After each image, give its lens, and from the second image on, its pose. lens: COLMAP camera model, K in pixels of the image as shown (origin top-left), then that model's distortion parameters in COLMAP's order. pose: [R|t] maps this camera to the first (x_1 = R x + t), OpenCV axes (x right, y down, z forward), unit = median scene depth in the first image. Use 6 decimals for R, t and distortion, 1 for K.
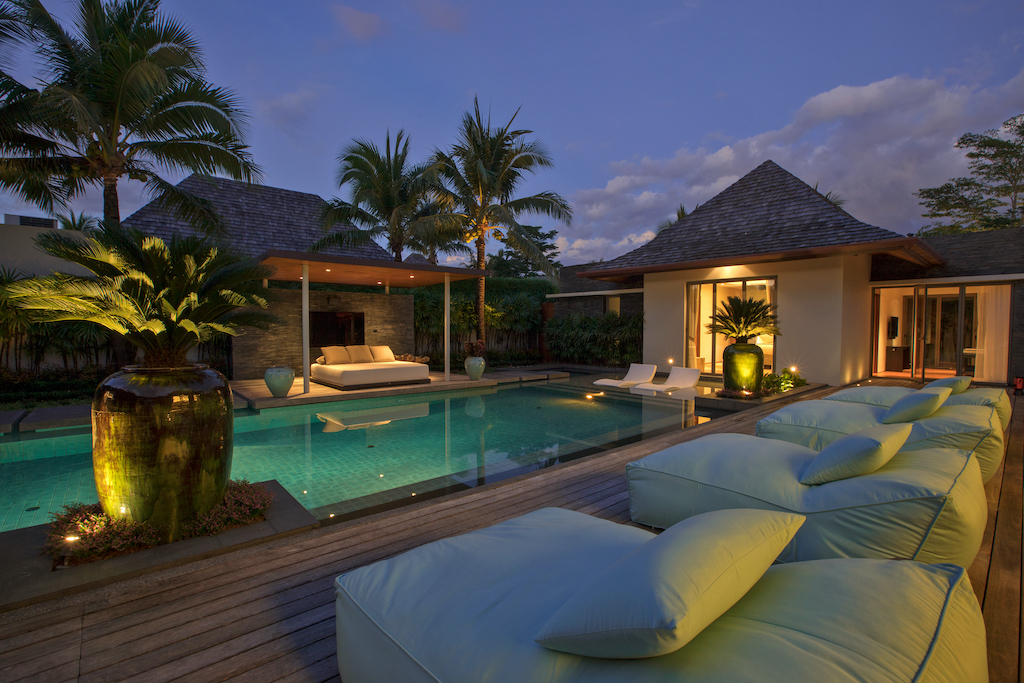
lens RADIAL K [[473.6, 0, 513.8], [0, 473.6, 342.0], [0, 0, 1]] dist [-0.032915, 0.010185]
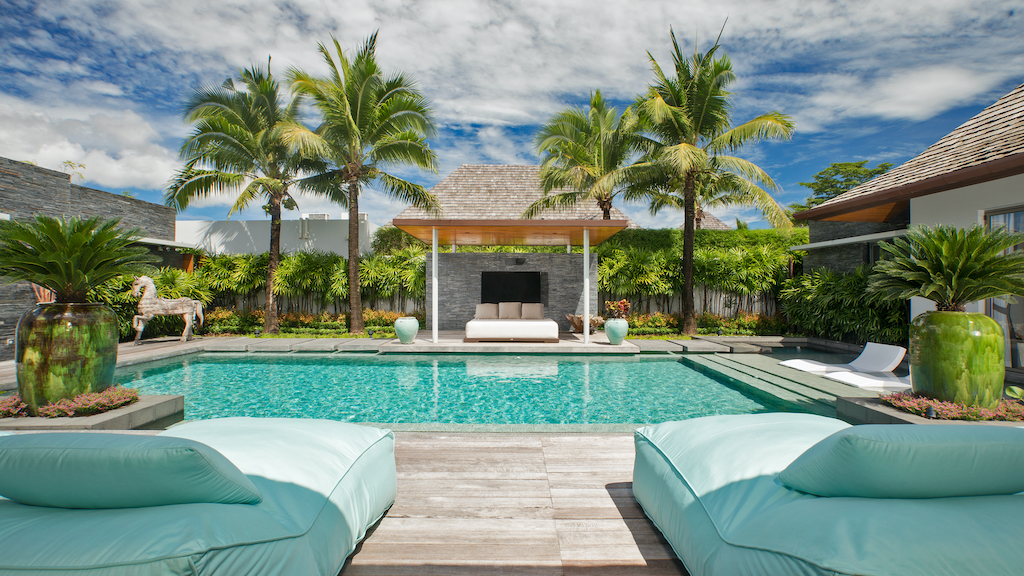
lens RADIAL K [[462.5, 0, 510.9], [0, 462.5, 286.7], [0, 0, 1]] dist [0.002477, 0.000802]
pose [[0.747495, 0.004002, -0.664255, 1.376596], [-0.027686, 0.999301, -0.025134, -0.003640], [0.663690, 0.037178, 0.747083, 0.835807]]
